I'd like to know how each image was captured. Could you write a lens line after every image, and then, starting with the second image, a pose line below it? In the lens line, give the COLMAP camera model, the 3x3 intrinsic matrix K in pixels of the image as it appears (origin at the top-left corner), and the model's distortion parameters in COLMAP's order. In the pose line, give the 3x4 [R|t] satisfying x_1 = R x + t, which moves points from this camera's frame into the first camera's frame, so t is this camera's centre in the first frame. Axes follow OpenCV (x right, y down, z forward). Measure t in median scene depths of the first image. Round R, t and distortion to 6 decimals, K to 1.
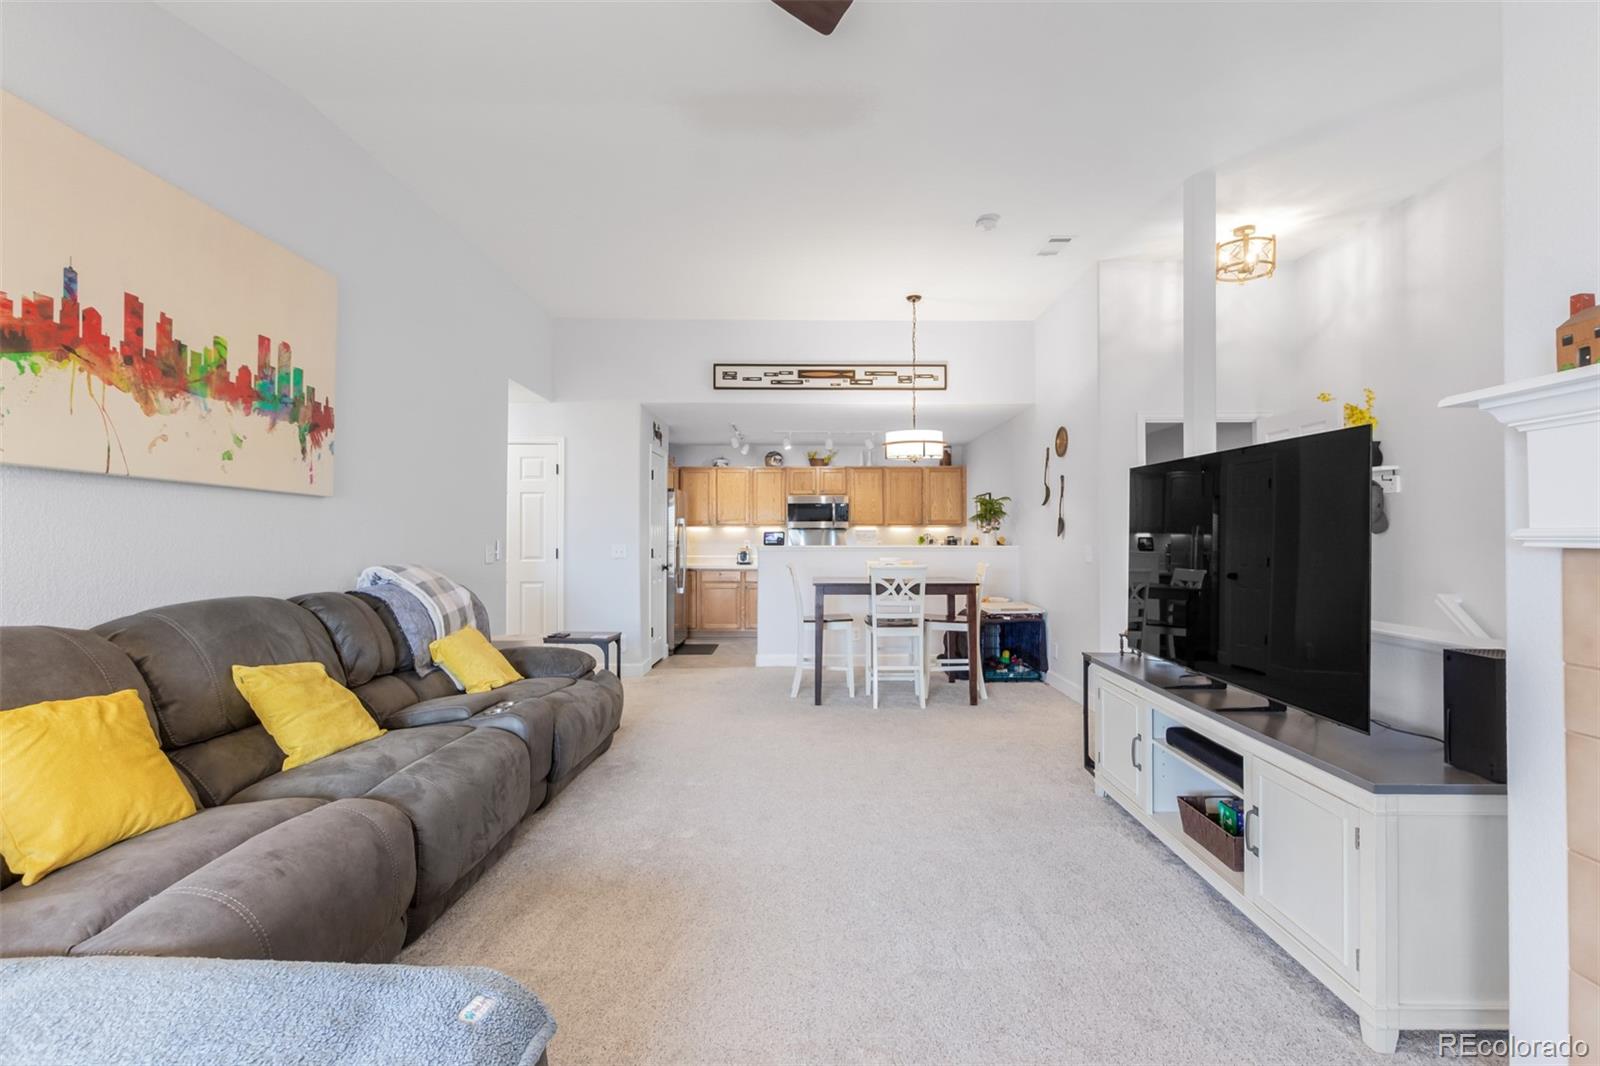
lens RADIAL K [[731.2, 0, 815.6], [0, 731.2, 522.2], [0, 0, 1]] dist [0.009787, -0.003231]
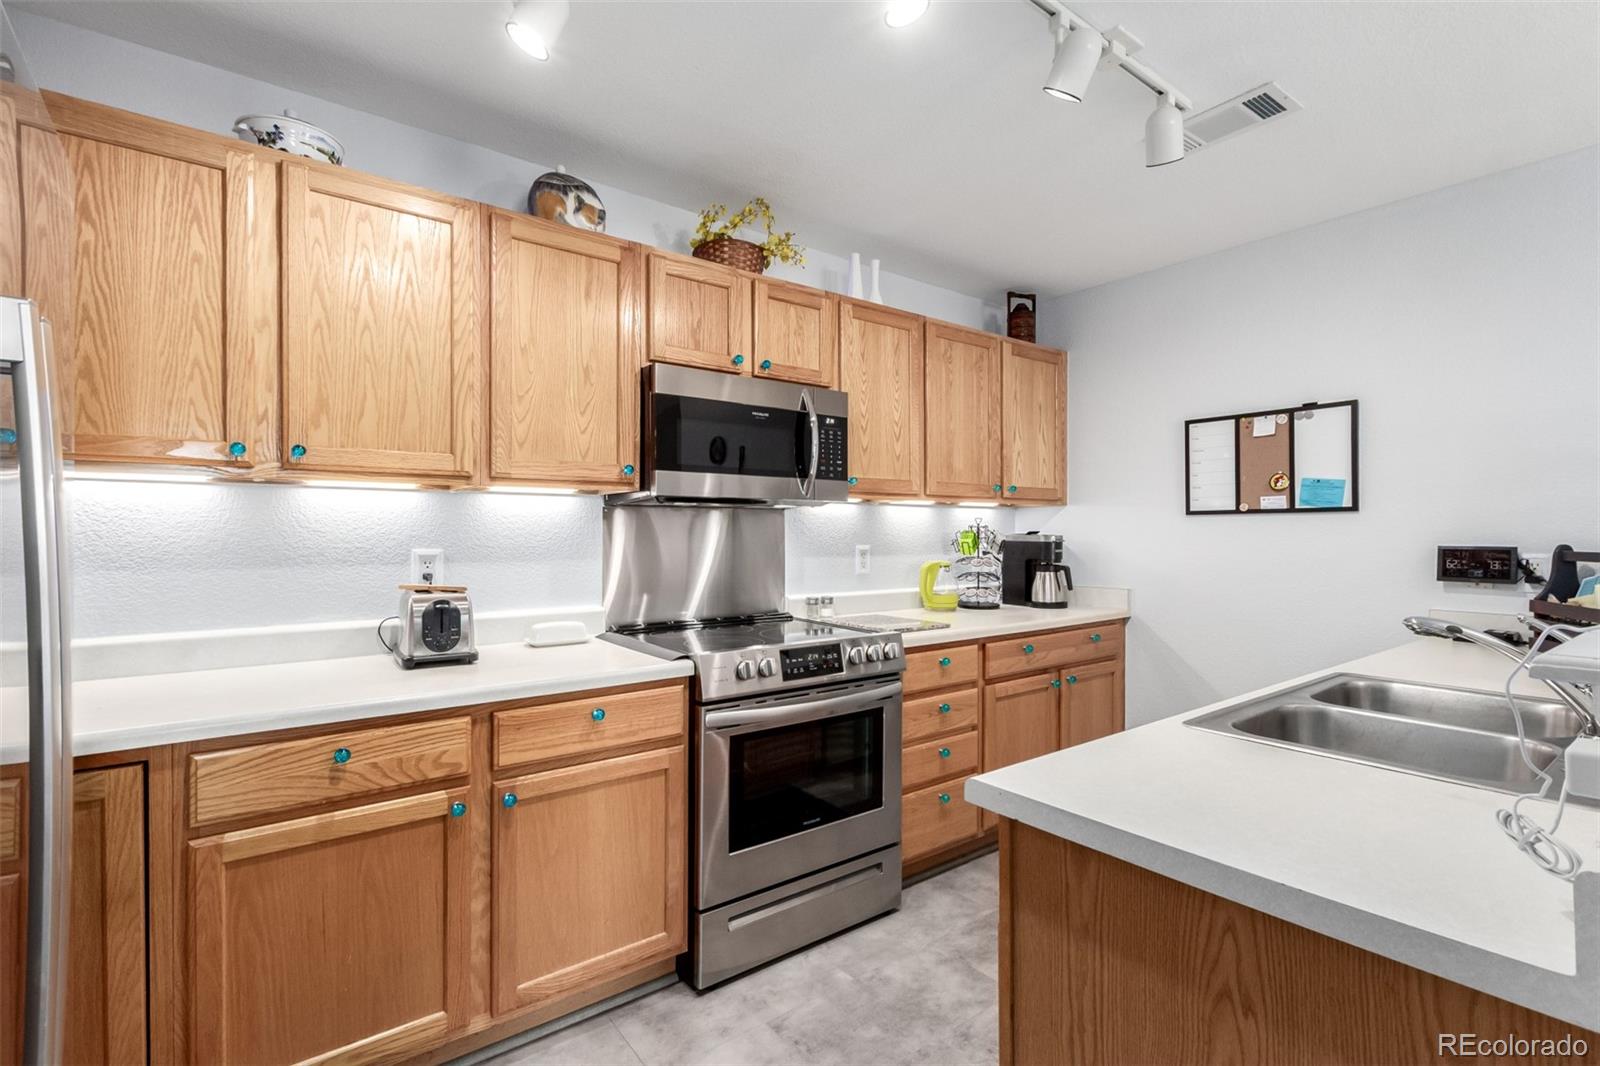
lens RADIAL K [[731.2, 0, 809.9], [0, 731.2, 532.2], [0, 0, 1]] dist [0.009787, -0.003231]
pose [[0.802680, 0.001742, 0.596408, -0.198321], [-0.014324, 0.999764, 0.016358, 0.021543], [-0.596238, -0.021673, 0.802515, 1.102676]]
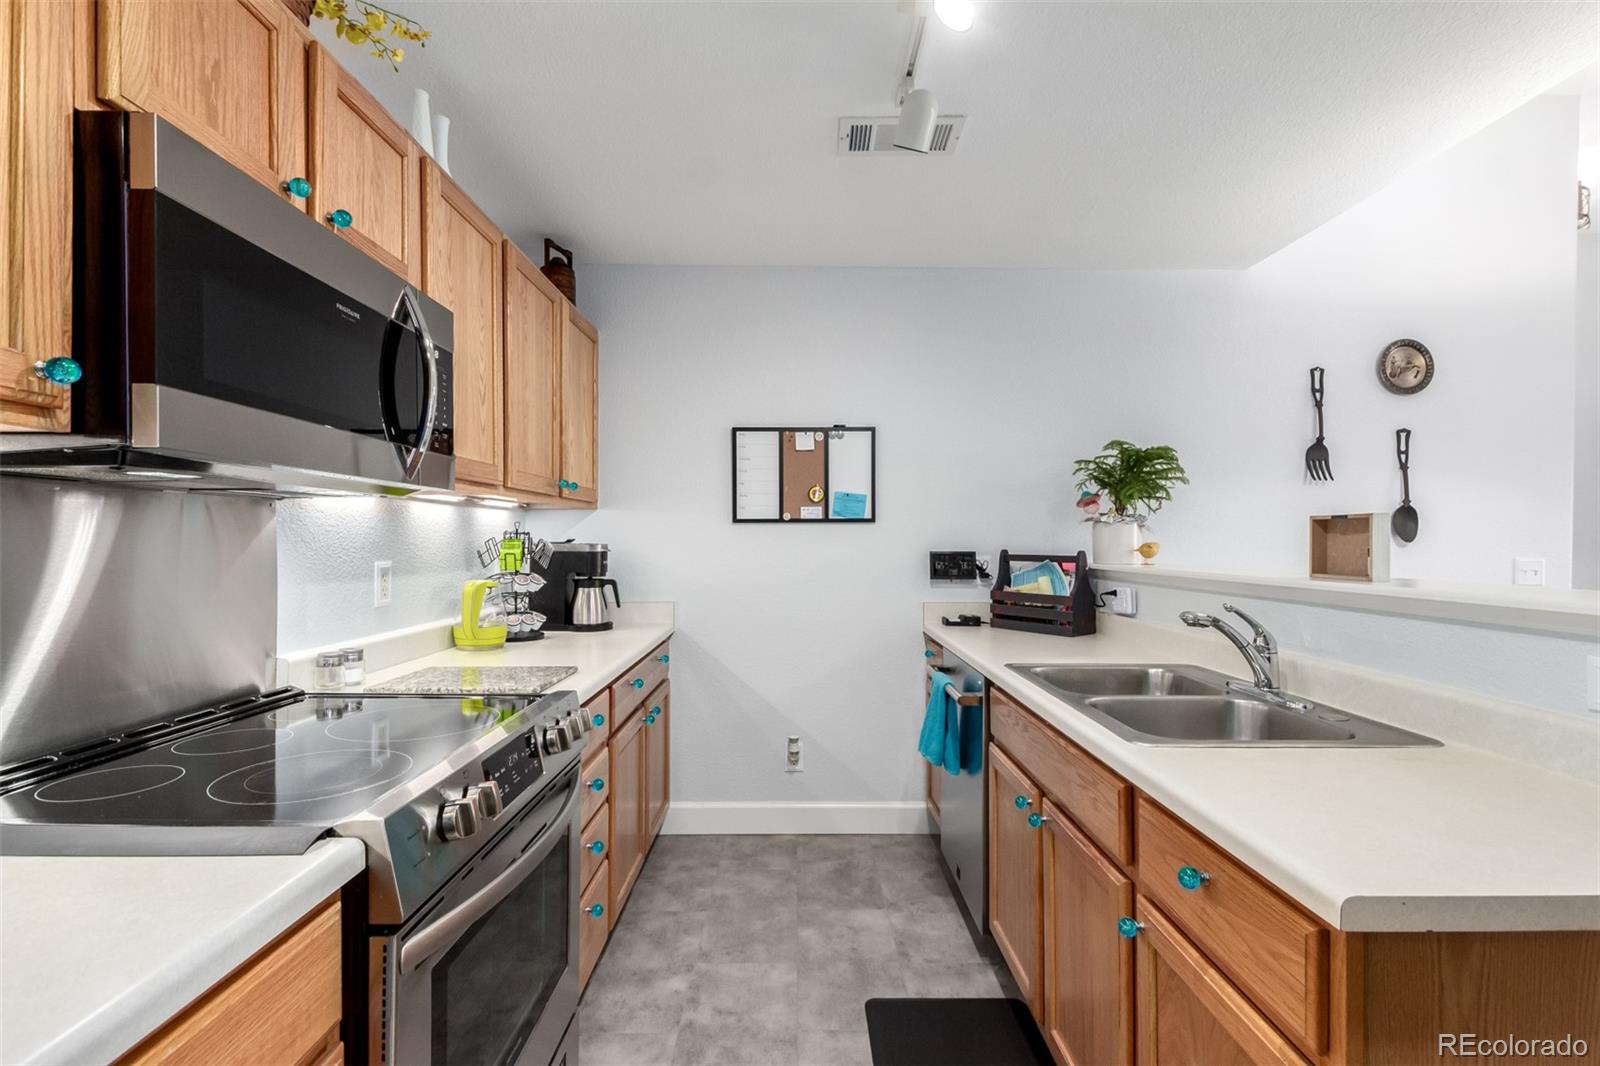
lens RADIAL K [[731.2, 0, 793.4], [0, 731.2, 539.8], [0, 0, 1]] dist [0.009787, -0.003231]
pose [[0.010986, 0.002108, 0.999937, -0.187058], [-0.022709, 0.999740, -0.001858, 0.025594], [-0.999682, -0.022687, 0.011031, 1.300669]]
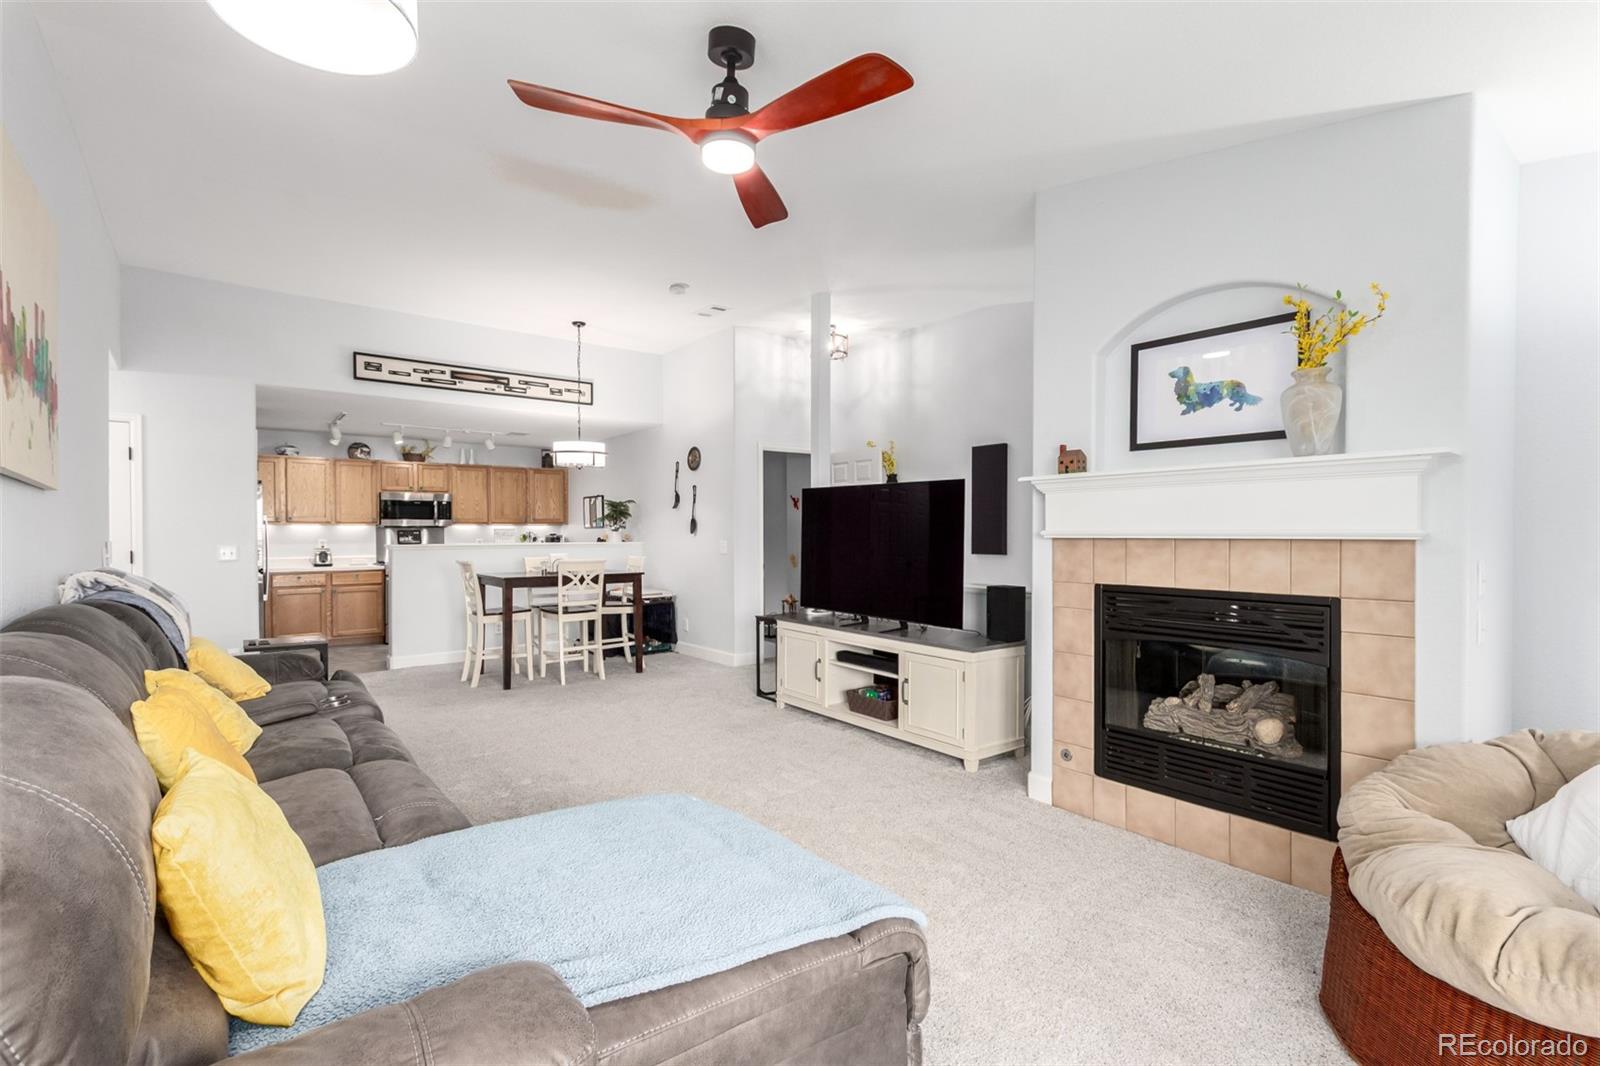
lens RADIAL K [[731.2, 0, 803.5], [0, 731.2, 537.1], [0, 0, 1]] dist [0.009787, -0.003231]
pose [[0.793502, -0.006128, 0.608537, -0.255993], [-0.008511, 0.999740, 0.021165, -0.003200], [-0.608508, -0.021974, 0.793244, -0.106586]]
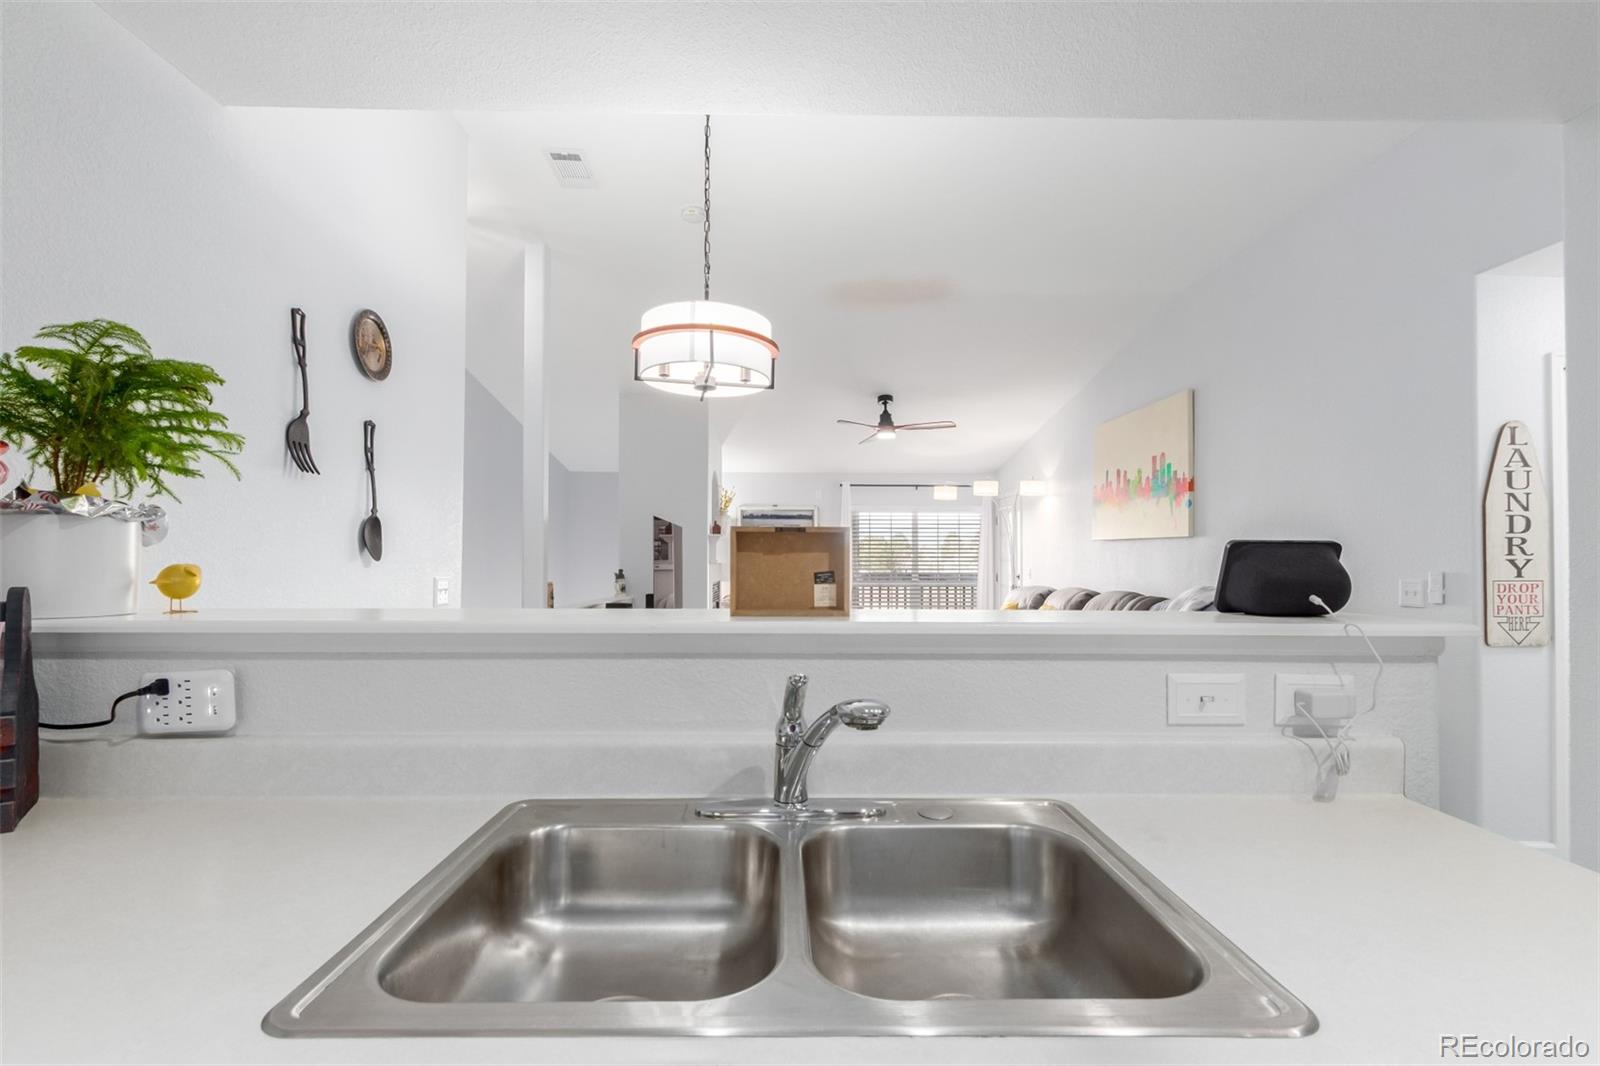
lens RADIAL K [[731.2, 0, 793.6], [0, 731.2, 555.0], [0, 0, 1]] dist [0.009787, -0.003231]
pose [[-0.999994, -0.003353, -0.000223, 0.075750], [-0.003346, 0.999629, -0.027044, 0.024001], [0.000314, -0.027043, -0.999634, 1.296460]]
